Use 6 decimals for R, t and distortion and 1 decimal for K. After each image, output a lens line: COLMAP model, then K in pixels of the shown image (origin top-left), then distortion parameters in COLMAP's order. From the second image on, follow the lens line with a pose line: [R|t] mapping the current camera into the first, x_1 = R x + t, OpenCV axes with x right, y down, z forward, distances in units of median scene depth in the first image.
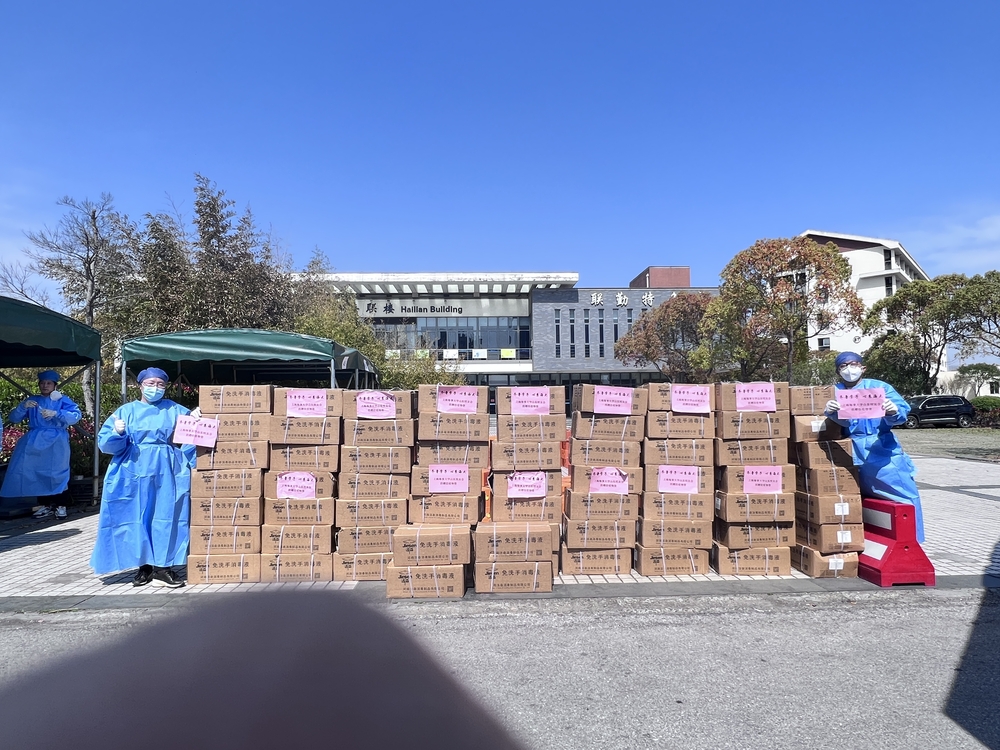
lens RADIAL K [[589.0, 0, 501.5], [0, 589.0, 374.9], [0, 0, 1]] dist [0.001880, -0.004166]
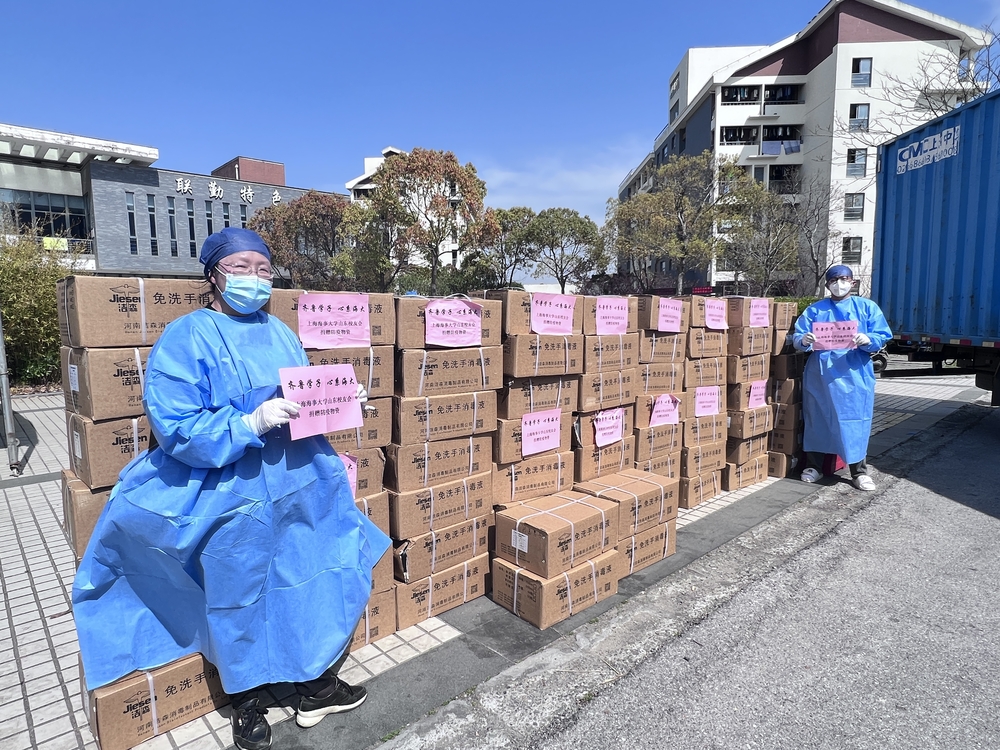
lens RADIAL K [[589.0, 0, 500.8], [0, 589.0, 376.7], [0, 0, 1]] dist [0.001880, -0.004166]
pose [[0.761349, -0.065318, 0.645044, -0.548492], [-0.037055, 0.988902, 0.143873, 0.017981], [-0.647283, -0.133440, 0.750479, 0.522884]]
